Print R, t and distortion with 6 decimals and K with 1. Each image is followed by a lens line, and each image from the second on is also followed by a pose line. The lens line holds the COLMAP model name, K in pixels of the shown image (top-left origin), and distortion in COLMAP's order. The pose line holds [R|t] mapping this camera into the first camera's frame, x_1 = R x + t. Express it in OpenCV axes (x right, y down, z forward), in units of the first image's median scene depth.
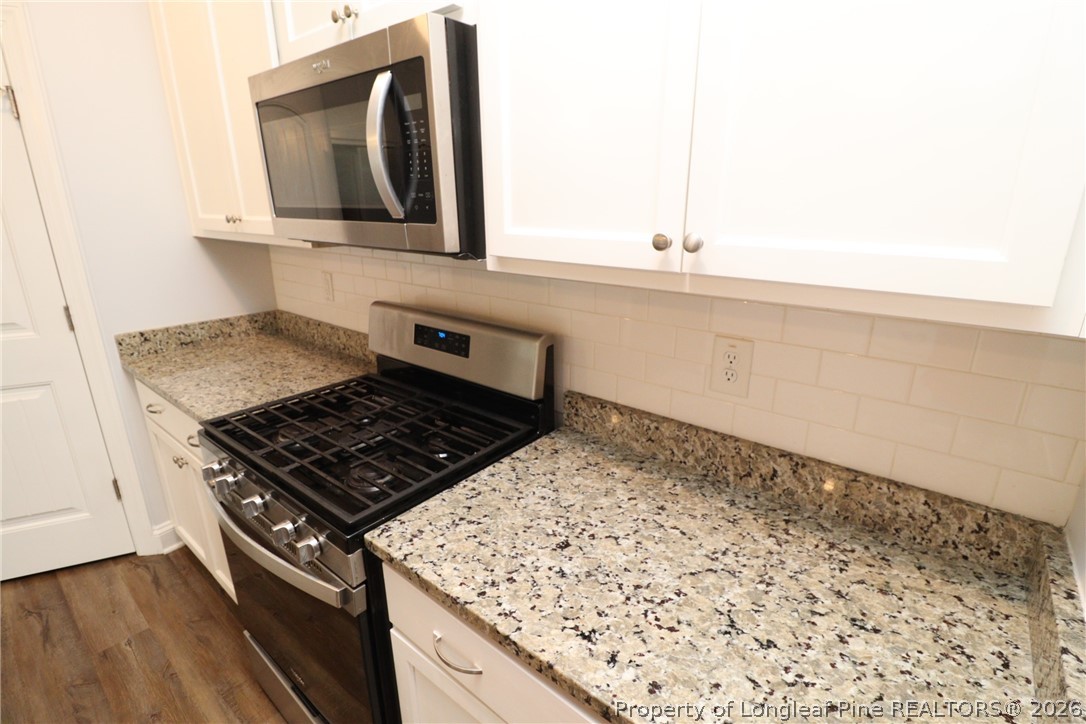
lens RADIAL K [[503.2, 0, 547.4], [0, 503.2, 364.4], [0, 0, 1]] dist [-0.000665, -0.011631]
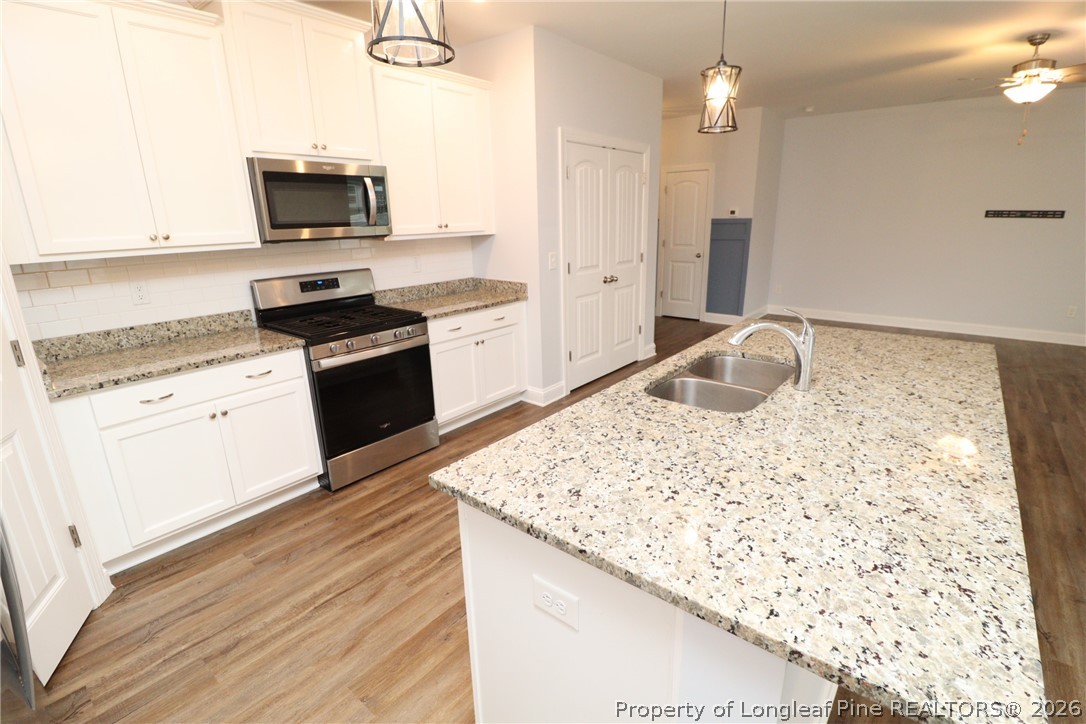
lens RADIAL K [[503.2, 0, 547.4], [0, 503.2, 364.4], [0, 0, 1]] dist [-0.000665, -0.011631]
pose [[0.025986, -0.290812, 0.956427, -2.228569], [0.322052, 0.908177, 0.267390, -0.003094], [-0.946365, 0.301071, 0.117256, -0.048180]]
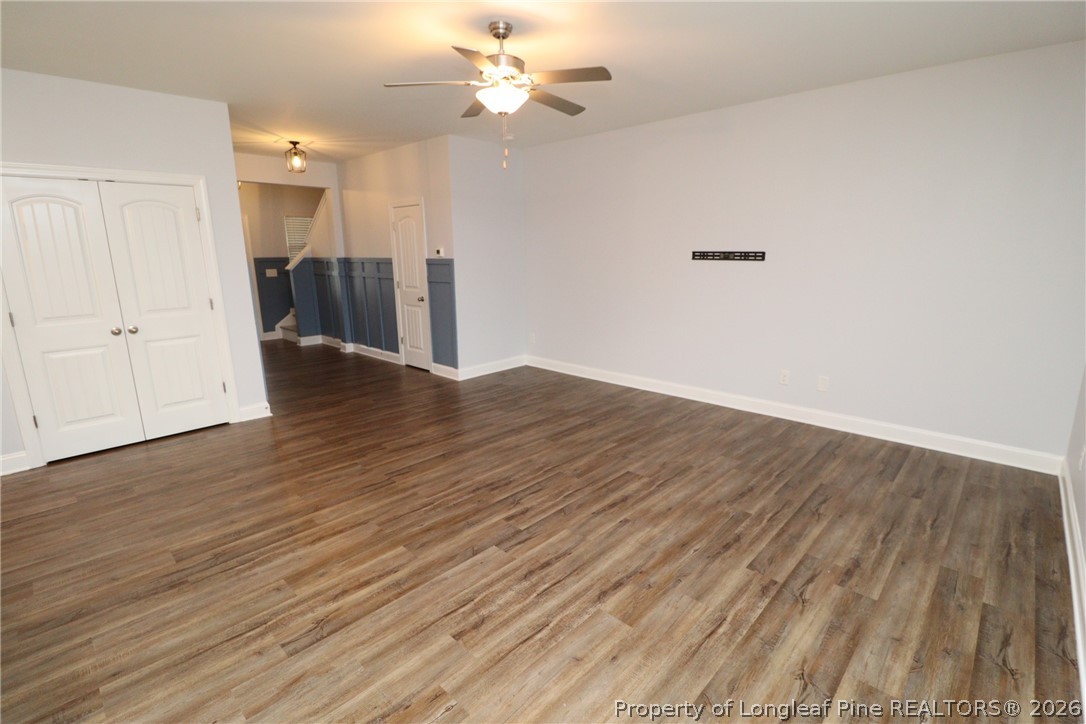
lens RADIAL K [[517.3, 0, 558.1], [0, 517.3, 336.9], [0, 0, 1]] dist [0.000298, -0.011852]
pose [[0.081731, -0.170583, 0.981948, -1.571052], [0.311681, 0.940202, 0.137389, 0.796604], [-0.946665, 0.294826, 0.130011, -2.516013]]
